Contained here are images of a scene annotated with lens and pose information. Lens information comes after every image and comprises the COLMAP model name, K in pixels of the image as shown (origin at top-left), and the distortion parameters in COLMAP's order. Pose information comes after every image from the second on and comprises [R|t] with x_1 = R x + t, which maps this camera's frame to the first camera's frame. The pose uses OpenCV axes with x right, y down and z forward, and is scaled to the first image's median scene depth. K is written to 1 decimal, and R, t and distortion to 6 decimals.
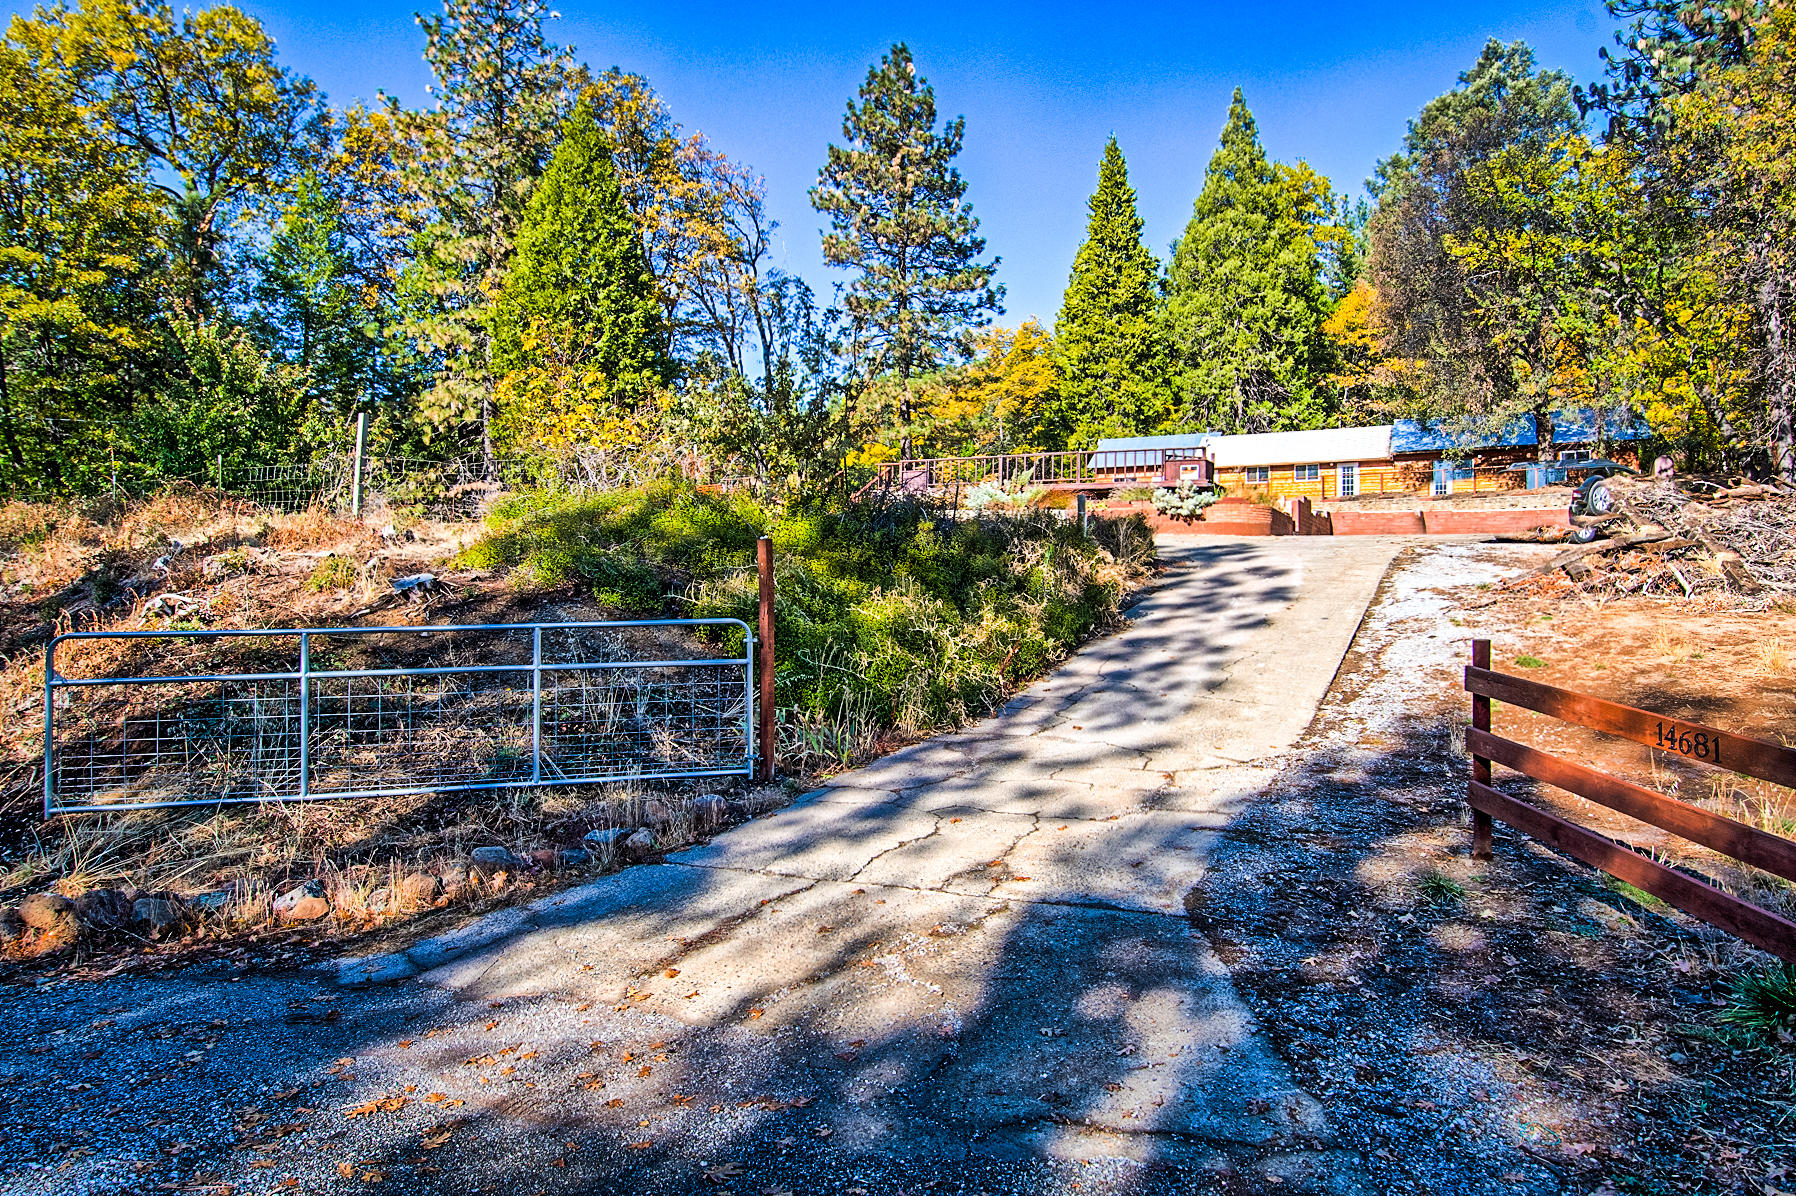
lens RADIAL K [[1086.2, 0, 895.5], [0, 1086.2, 566.8], [0, 0, 1]] dist [0.035104, -0.001697]
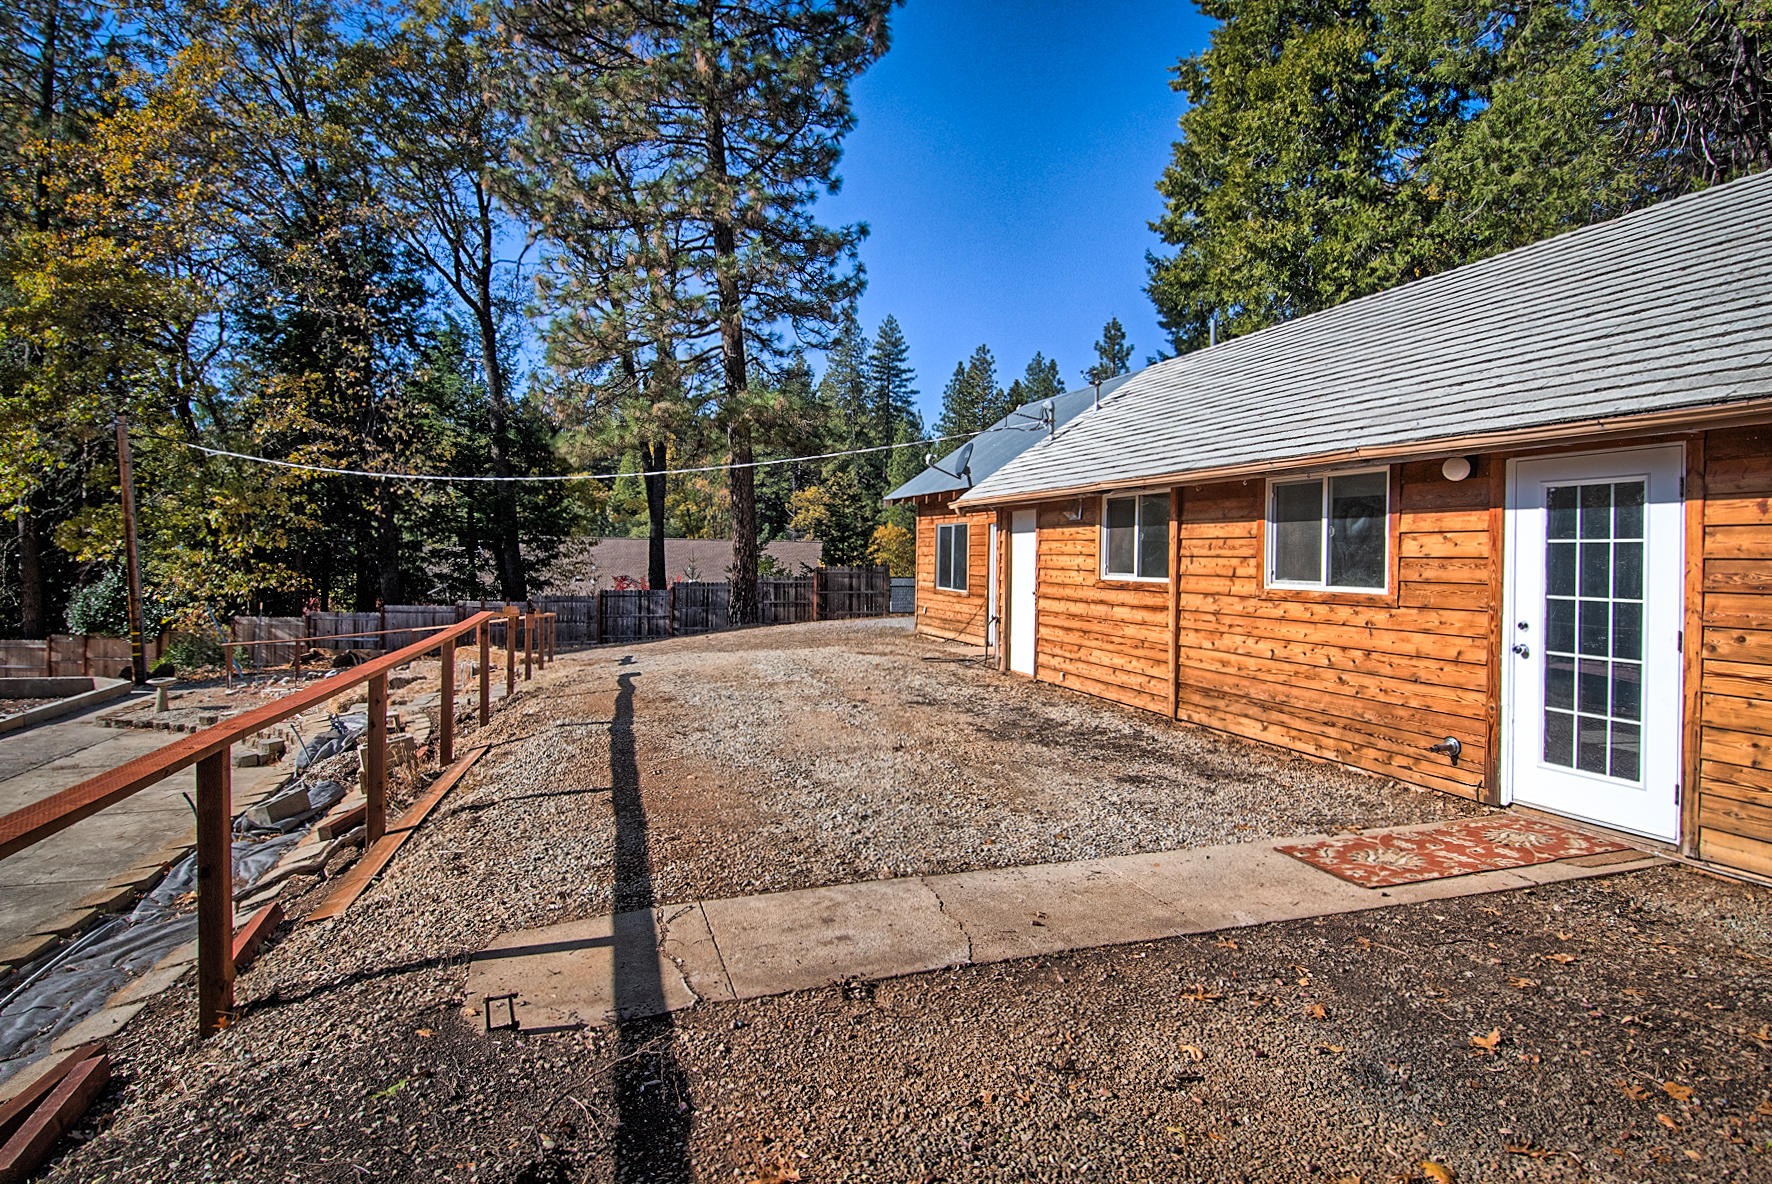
lens RADIAL K [[954.3, 0, 872.4], [0, 954.3, 557.0], [0, 0, 1]] dist [0.047164, -0.045302]
pose [[0.719622, 0.005314, -0.694345, 0.338001], [0.004509, 0.999914, 0.012326, -0.067966], [0.694351, -0.012000, 0.719536, 0.695276]]
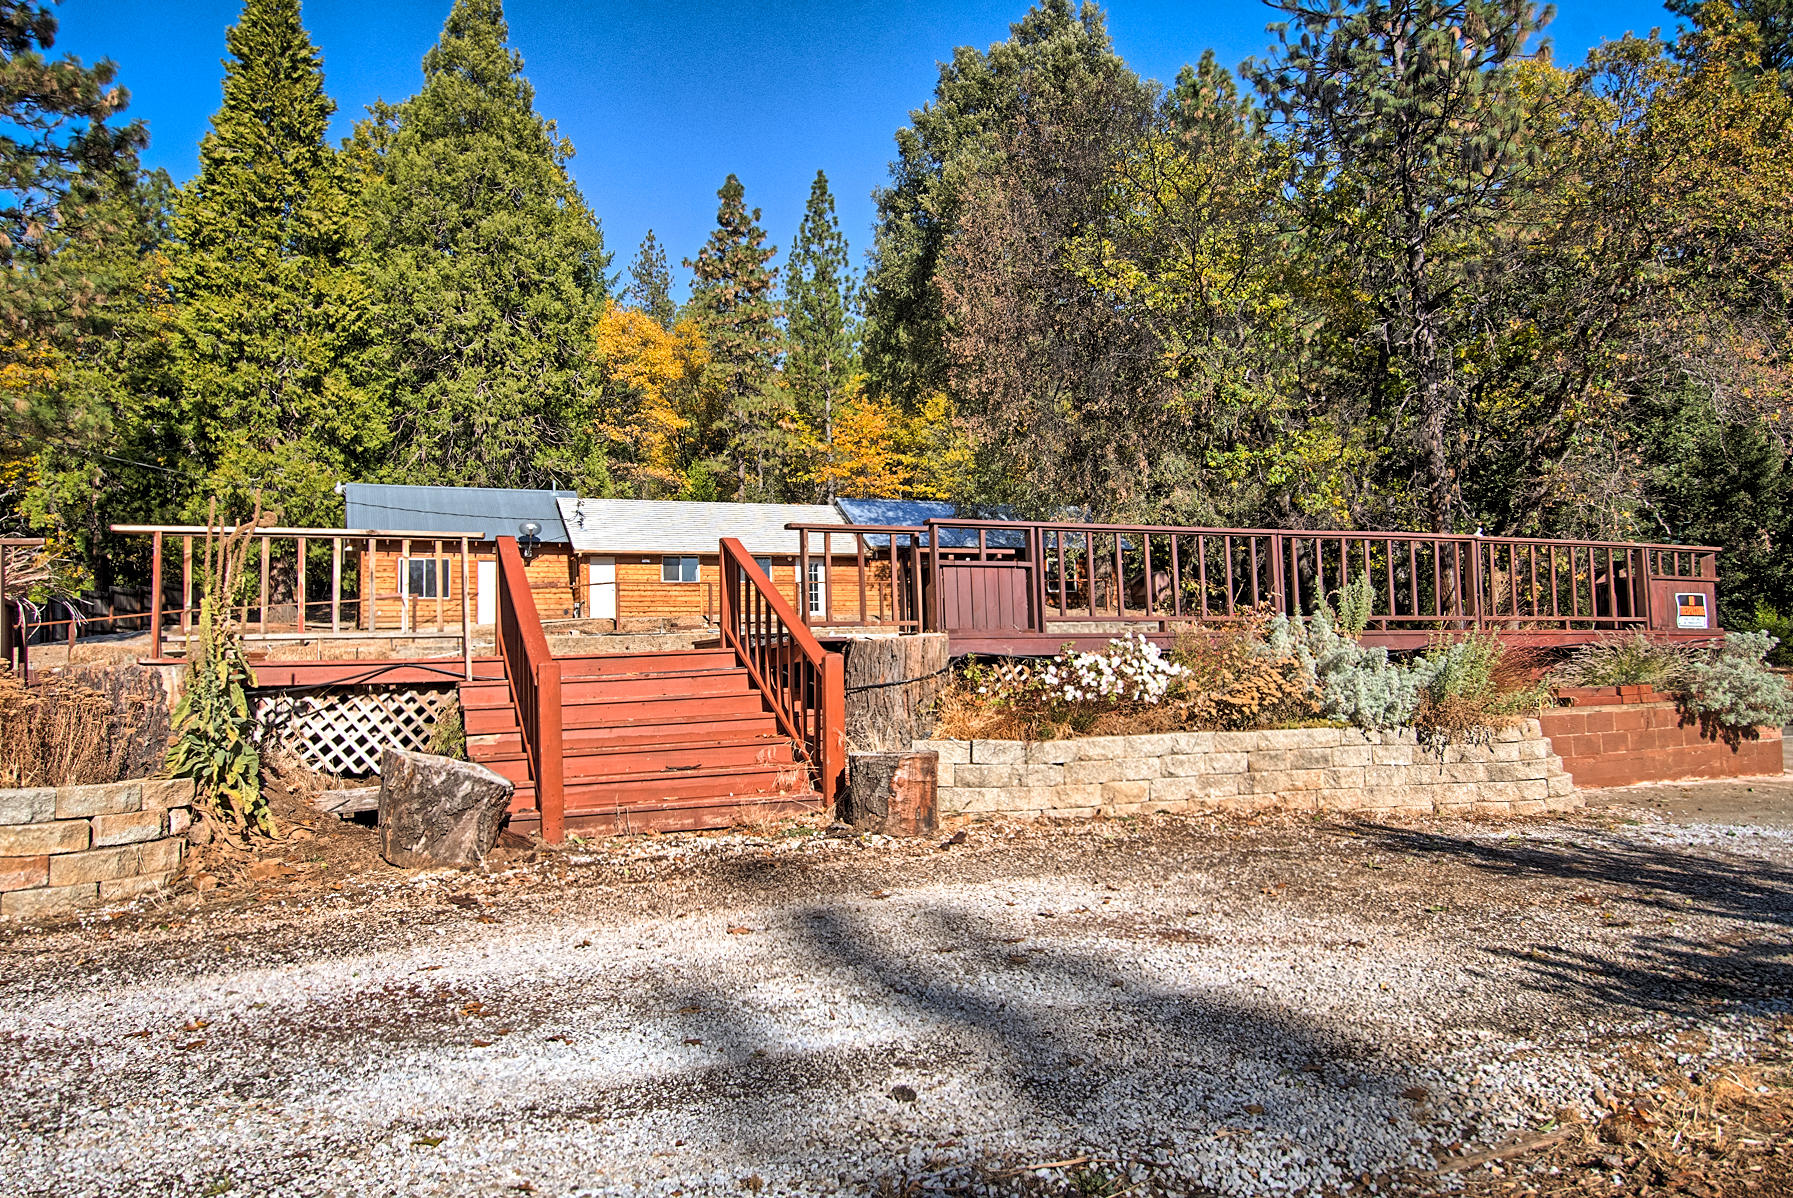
lens RADIAL K [[1230.9, 0, 896.5], [0, 1230.9, 599.0], [0, 0, 1]] dist [0.049334, -0.058714]
pose [[0.616644, 0.021659, 0.786944, -0.101501], [0.014230, 0.999151, -0.038651, -0.032928], [-0.787114, 0.035032, 0.615812, 0.402985]]
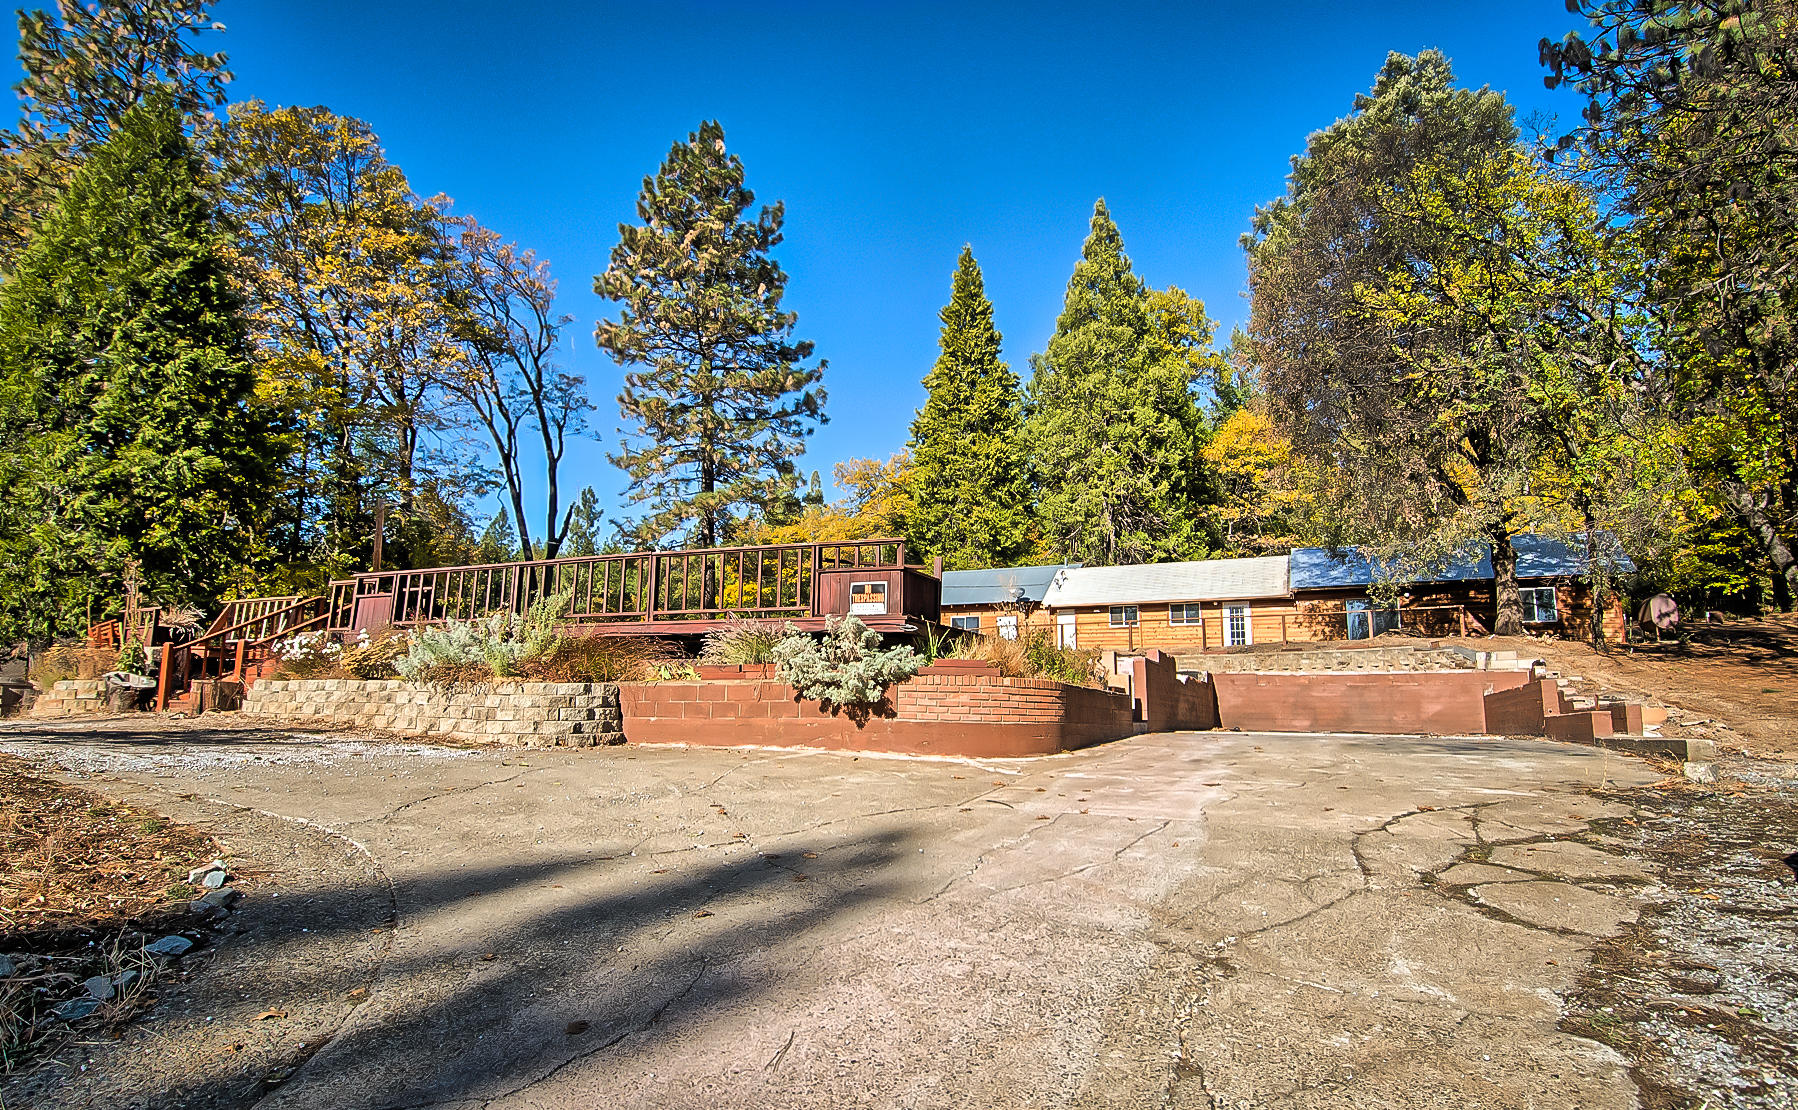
lens RADIAL K [[946.6, 0, 893.3], [0, 946.6, 564.8], [0, 0, 1]] dist [0.035353, 0.000071]
pose [[0.998972, 0.011250, 0.043916, 0.112611], [-0.005028, 0.990240, -0.139279, -0.020670], [-0.045055, 0.138915, 0.989279, 0.271319]]
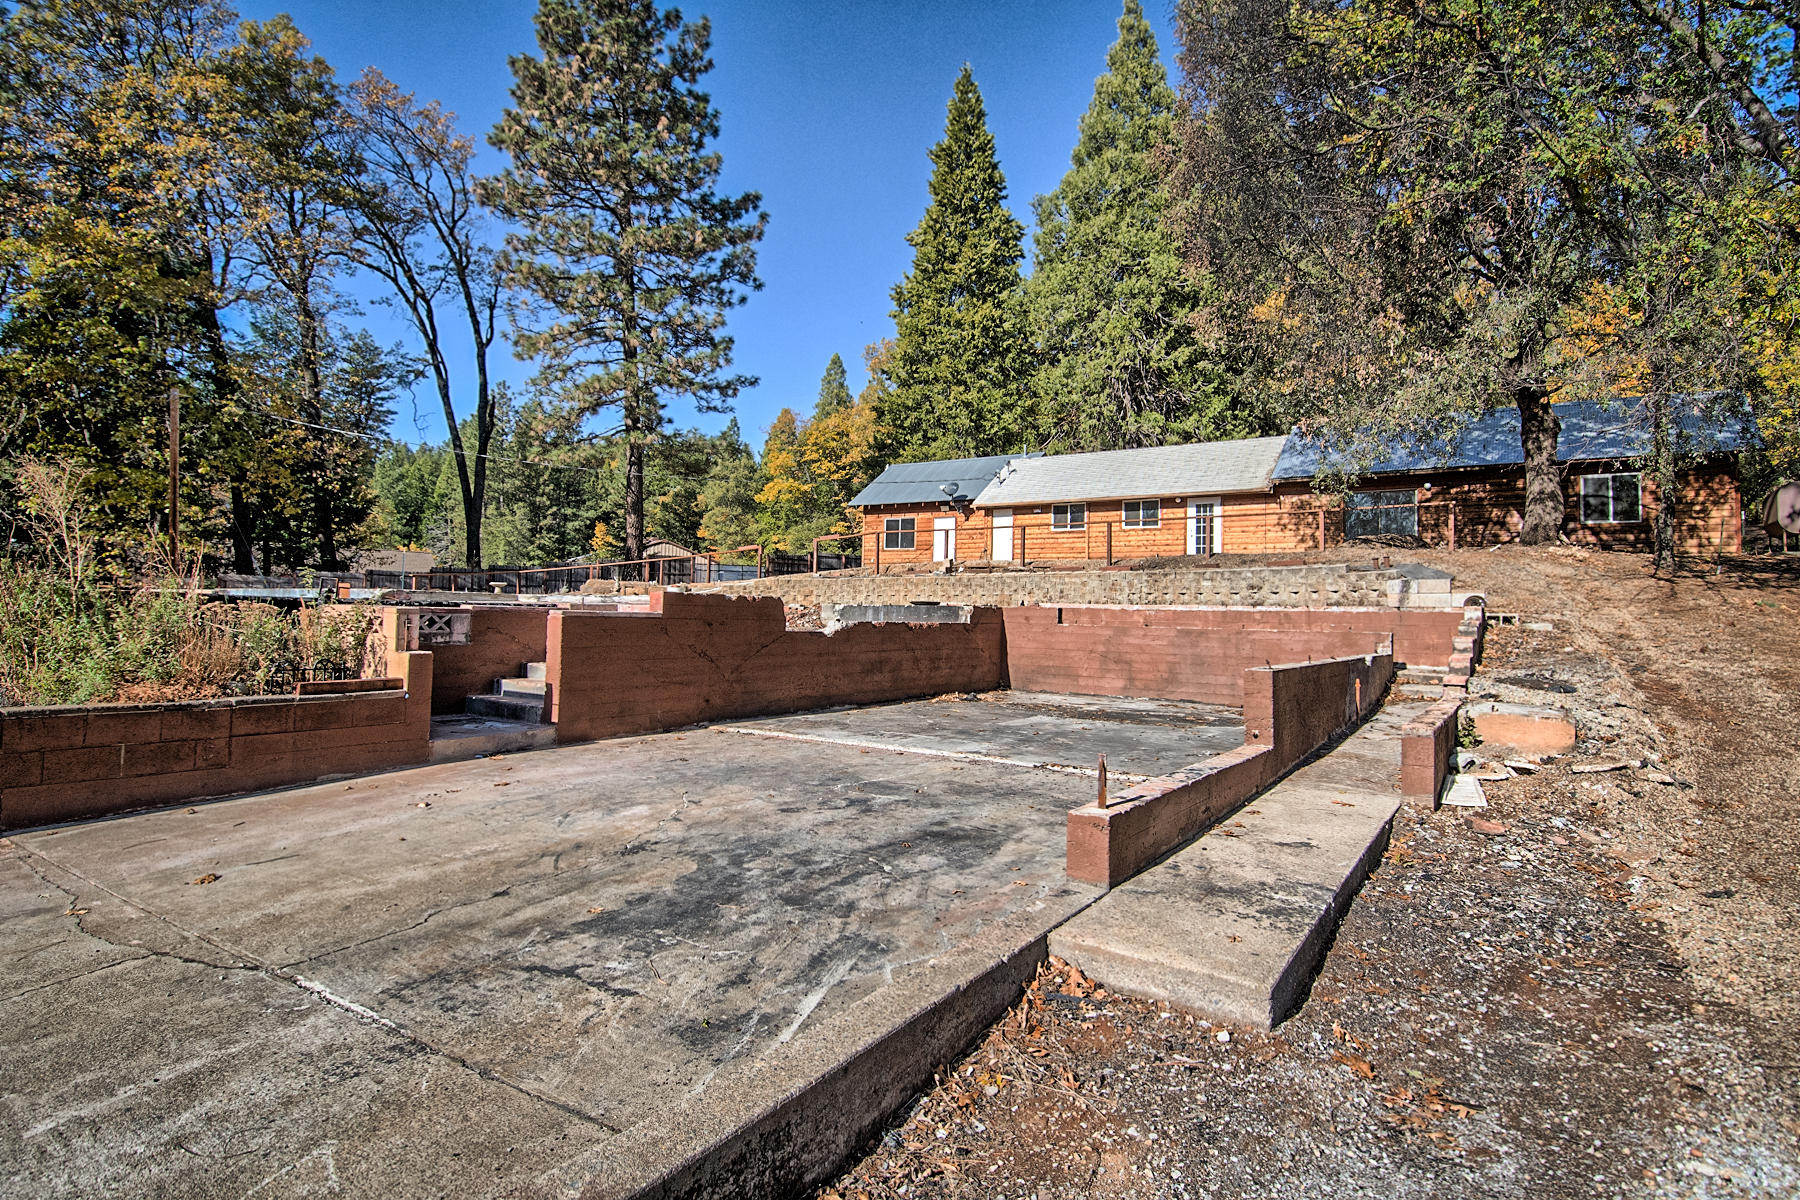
lens RADIAL K [[948.4, 0, 893.7], [0, 948.4, 566.9], [0, 0, 1]] dist [0.044968, -0.043410]
pose [[0.994336, 0.007981, -0.105985, 0.237892], [-0.010811, 0.999600, -0.026149, -0.033466], [0.105733, 0.027147, 0.994024, 0.372072]]
